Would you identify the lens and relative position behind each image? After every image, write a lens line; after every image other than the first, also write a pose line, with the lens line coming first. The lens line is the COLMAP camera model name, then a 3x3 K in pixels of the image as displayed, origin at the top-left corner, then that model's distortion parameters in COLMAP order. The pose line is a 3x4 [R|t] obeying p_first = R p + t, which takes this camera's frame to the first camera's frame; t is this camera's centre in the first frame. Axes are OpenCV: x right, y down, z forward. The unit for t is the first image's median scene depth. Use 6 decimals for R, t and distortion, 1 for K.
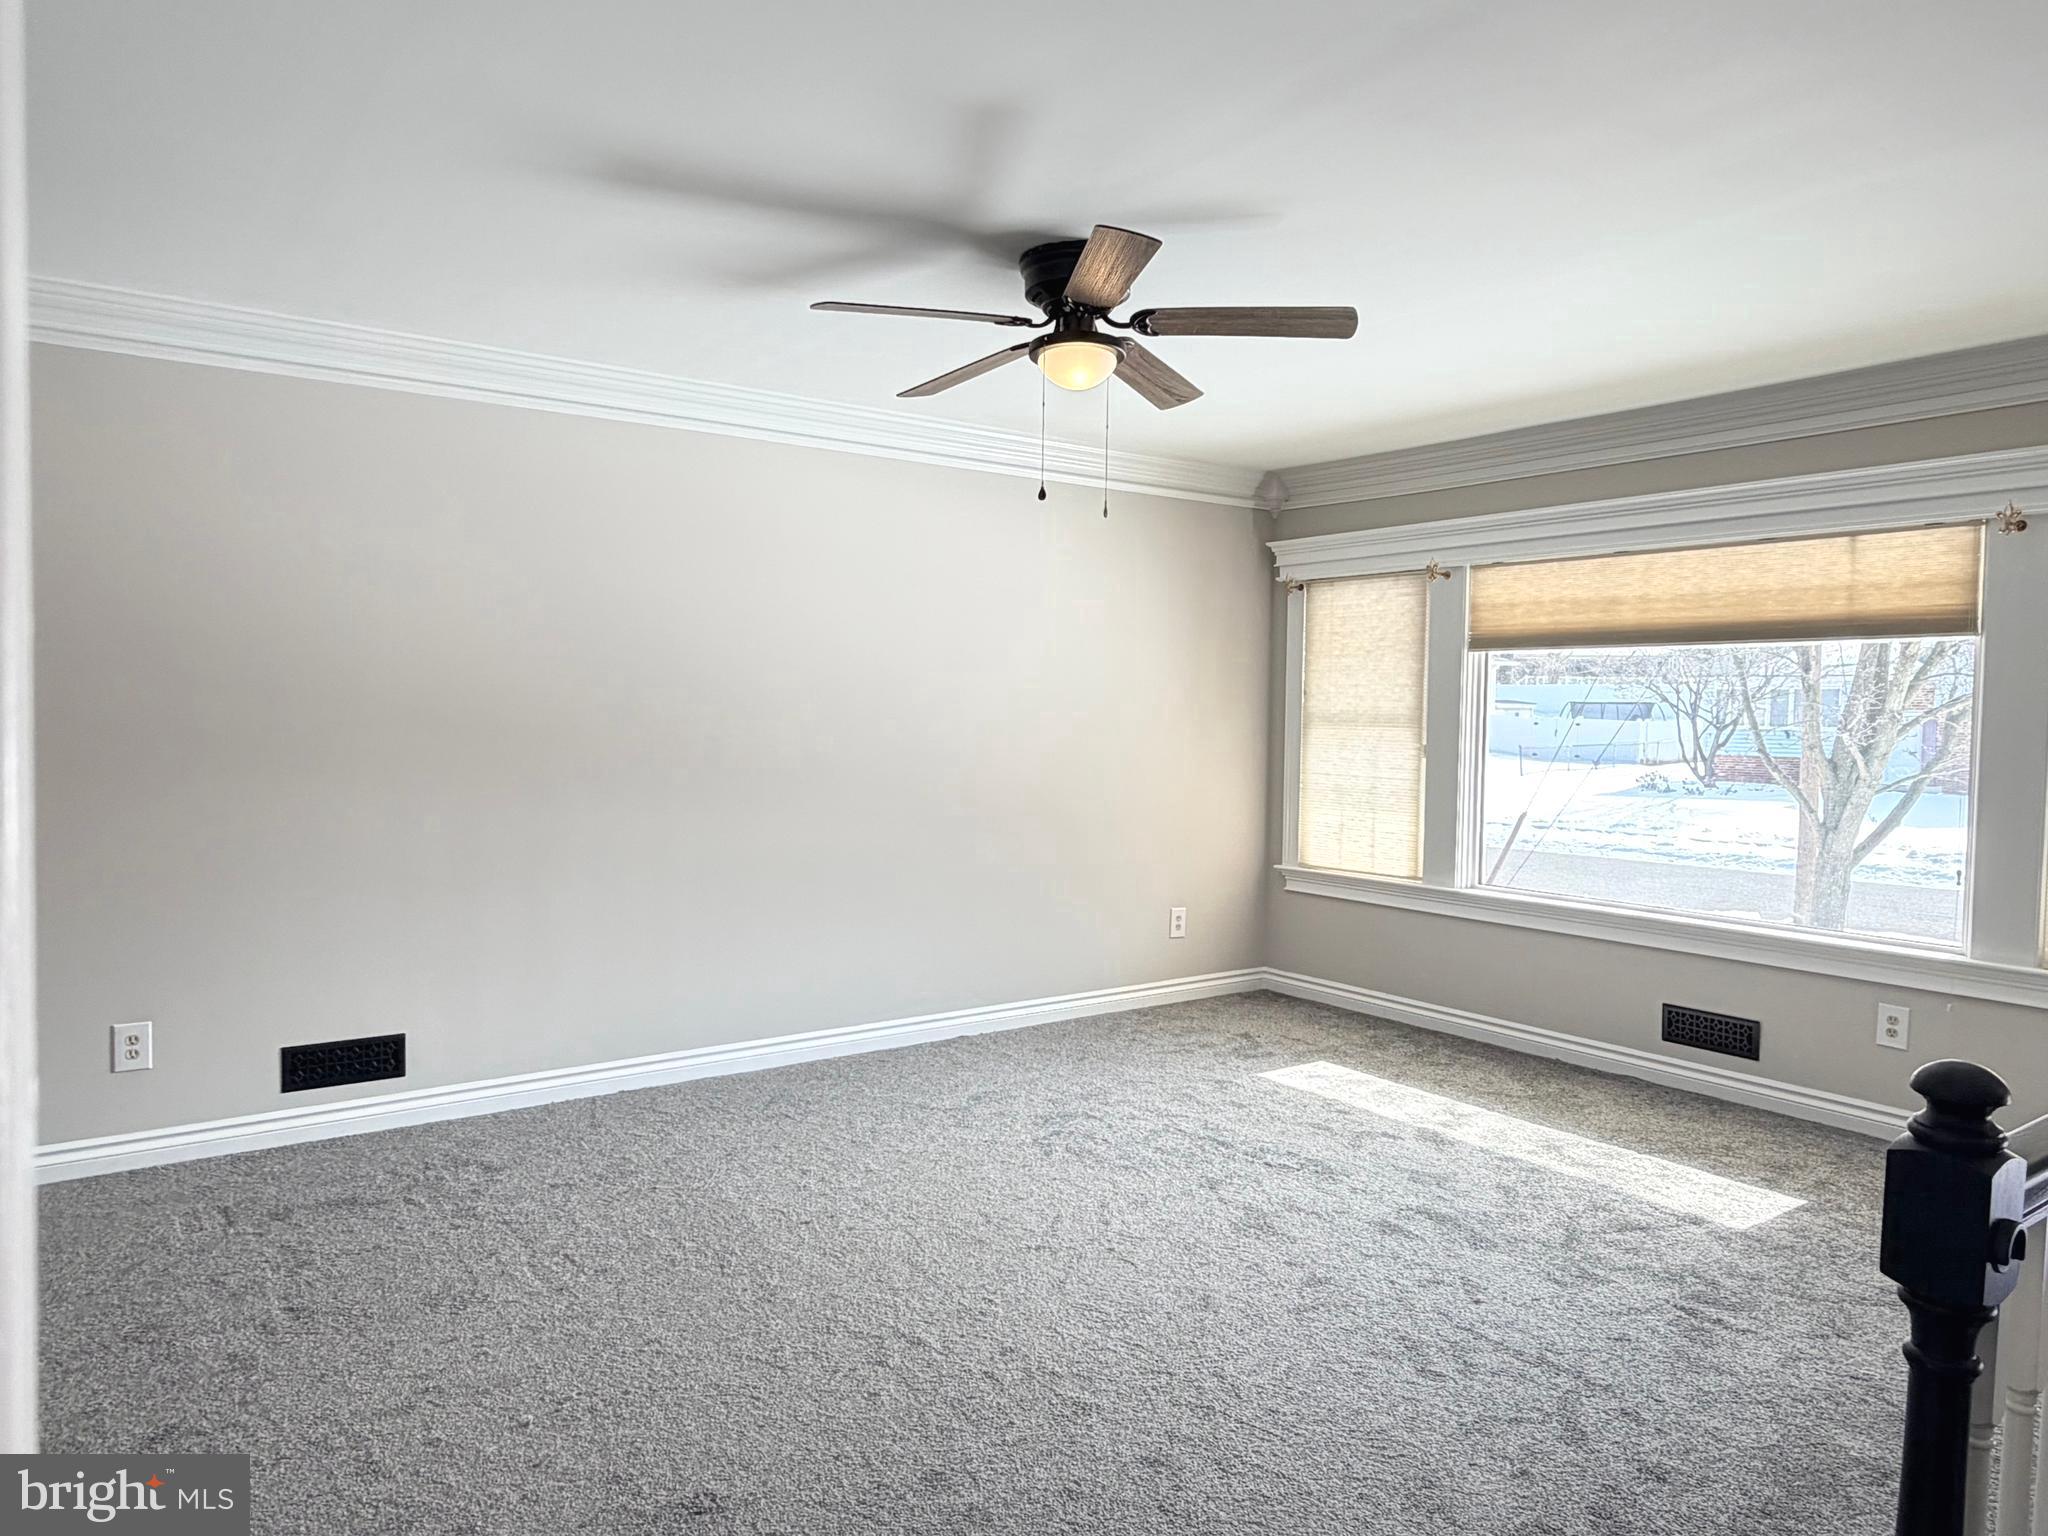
lens RADIAL K [[1400.9, 0, 1024.0], [0, 1400.9, 768.0], [0, 0, 1]] dist [0.004630, -0.001367]
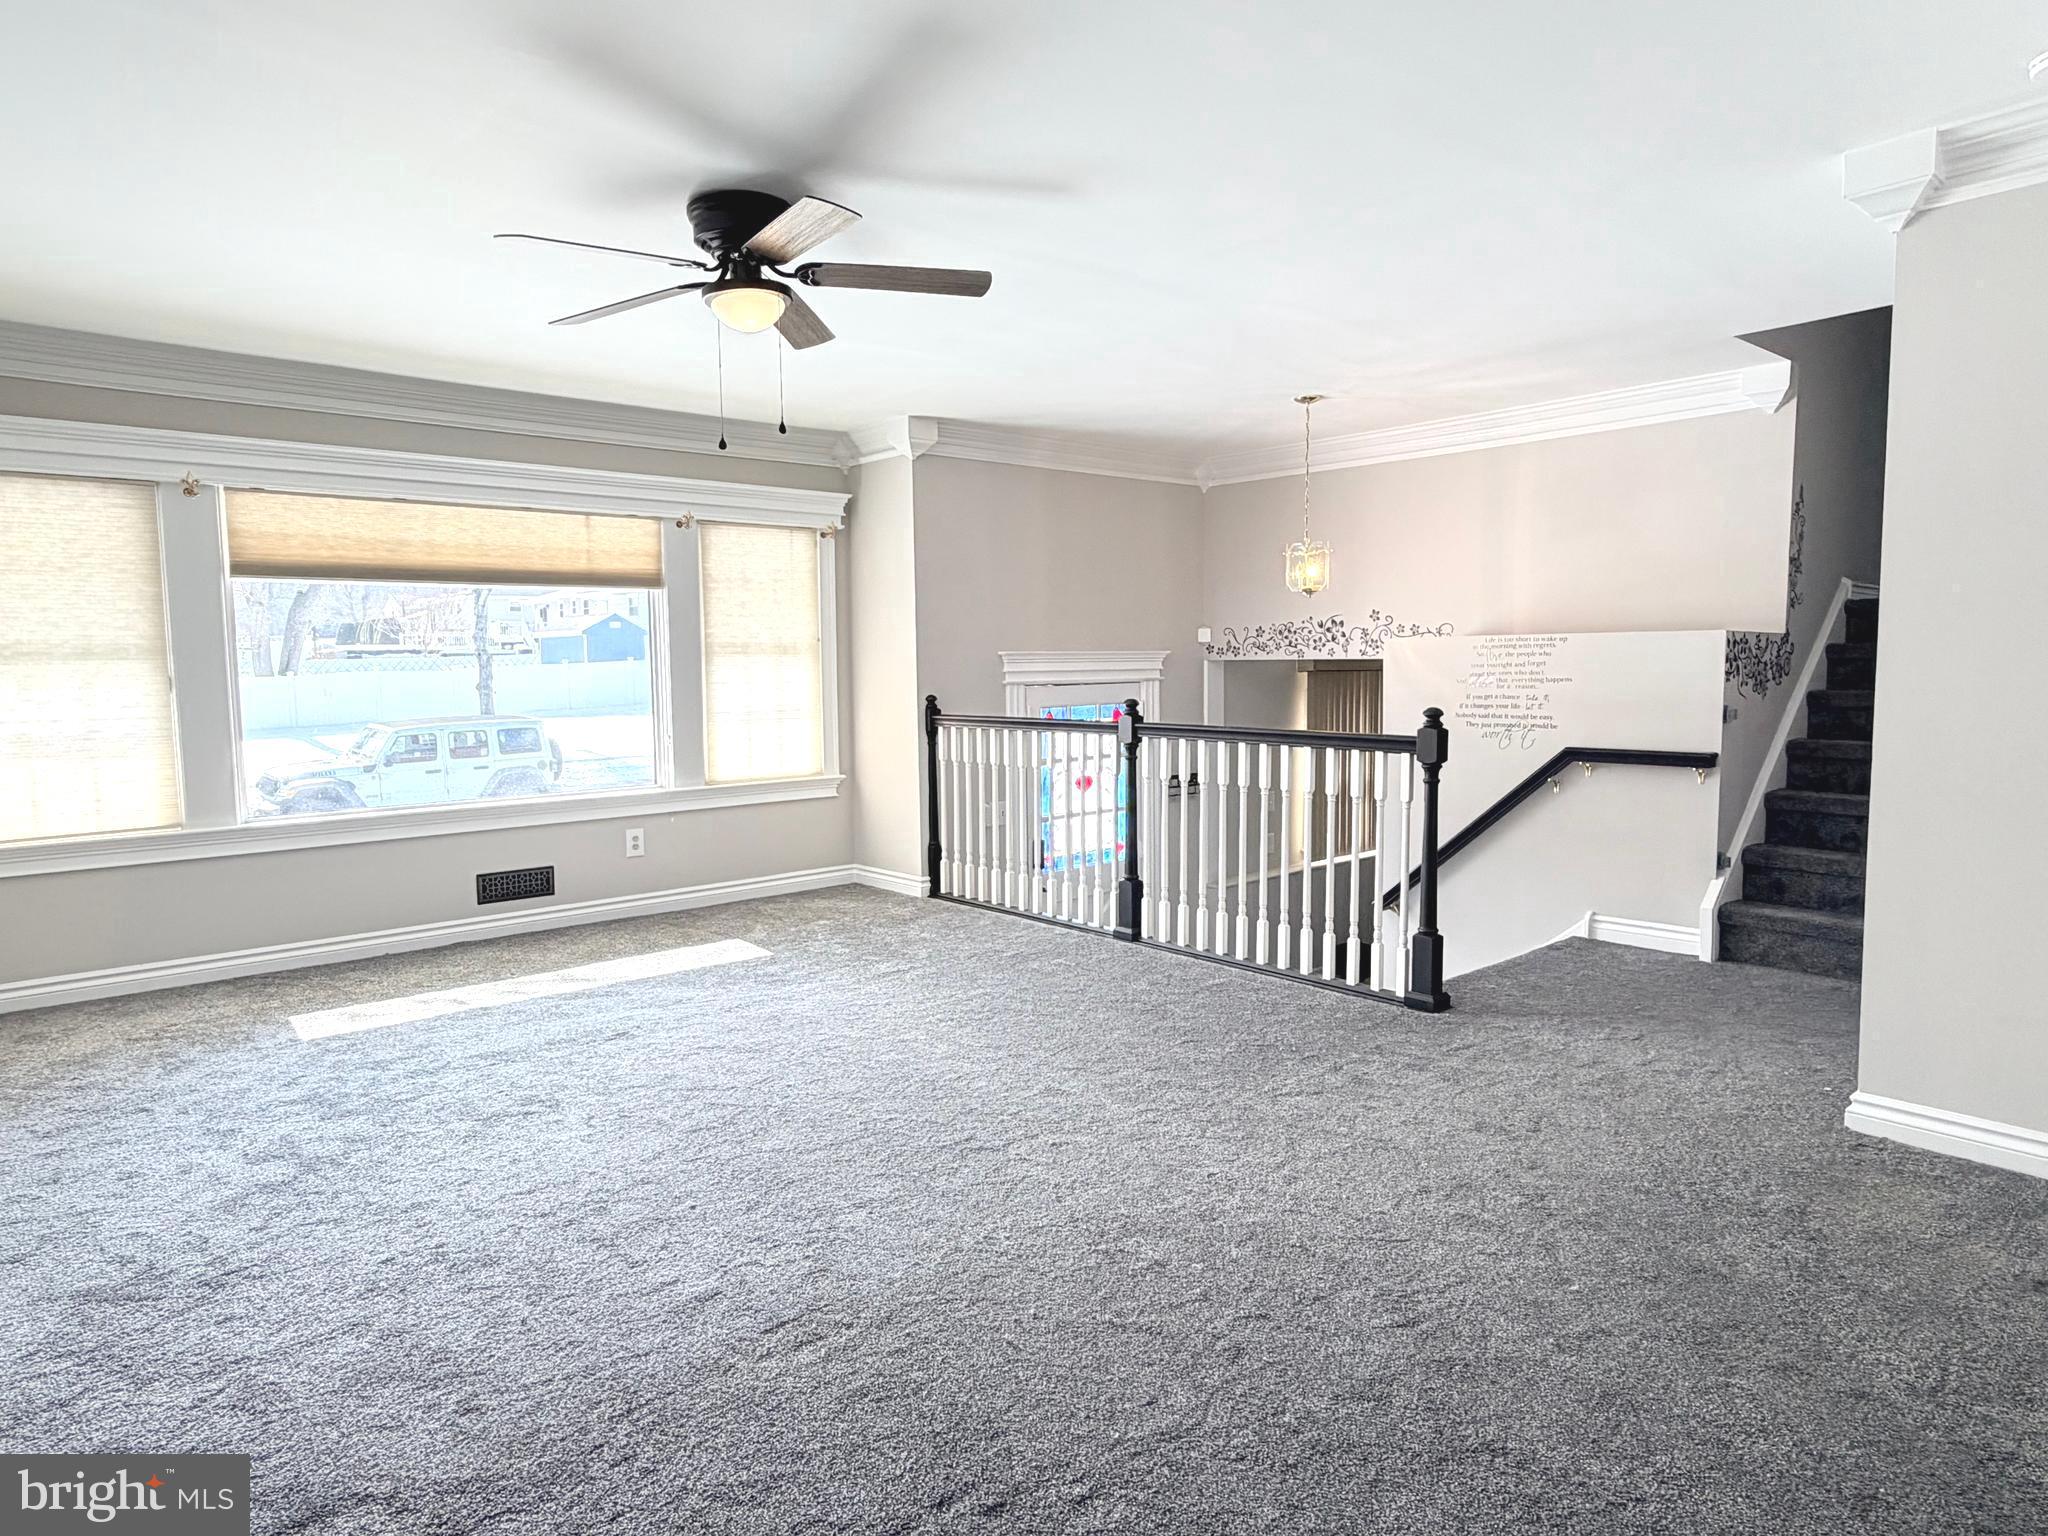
lens RADIAL K [[1233.5, 0, 1024.0], [0, 1233.5, 768.0], [0, 0, 1]] dist [0.026759, 0.001382]
pose [[-0.099508, -0.100167, 0.989982, -0.671414], [0.057132, 0.992704, 0.106185, -0.014913], [-0.993395, 0.067126, -0.093059, 0.617077]]
